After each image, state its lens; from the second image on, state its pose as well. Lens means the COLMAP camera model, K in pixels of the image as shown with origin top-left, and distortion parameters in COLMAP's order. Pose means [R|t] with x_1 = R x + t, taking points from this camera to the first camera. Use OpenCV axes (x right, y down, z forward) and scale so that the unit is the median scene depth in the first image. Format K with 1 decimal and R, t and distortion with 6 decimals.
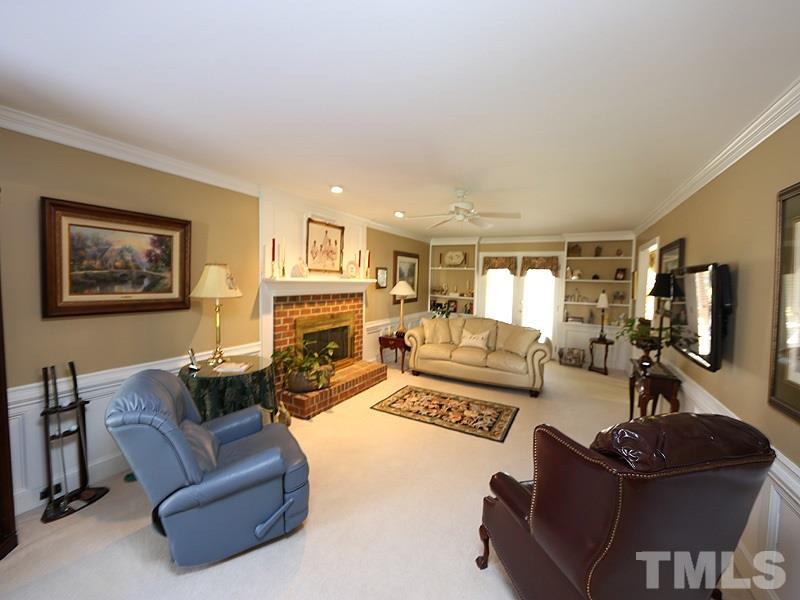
lens RADIAL K [[313.1, 0, 400.0], [0, 313.1, 300.0], [0, 0, 1]] dist [-0.001074, -0.000090]
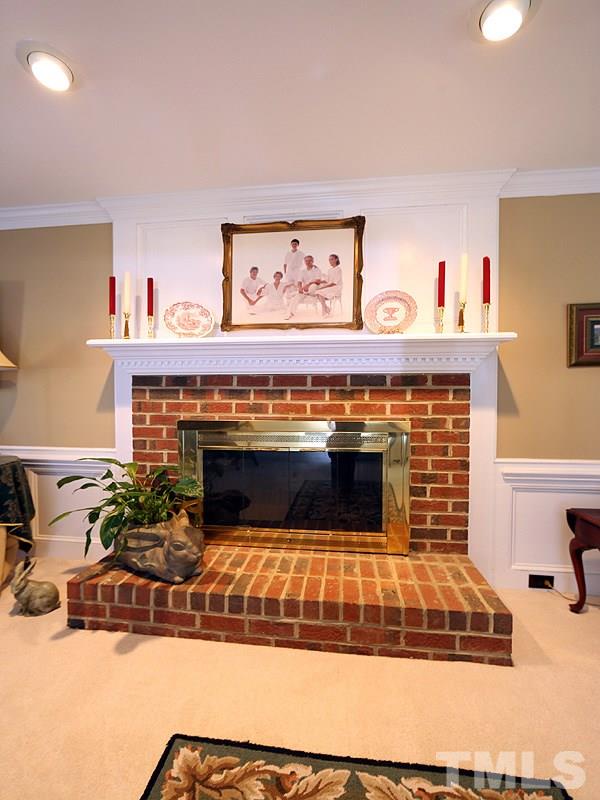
lens RADIAL K [[313.1, 0, 299.9], [0, 313.1, 386.4], [0, 0, 1]] dist [-0.001074, -0.000090]
pose [[0.333685, -0.012549, -0.942601, 0.224588], [-0.034833, 0.999064, -0.025631, 0.010180], [0.942041, 0.041386, 0.332936, 0.930141]]
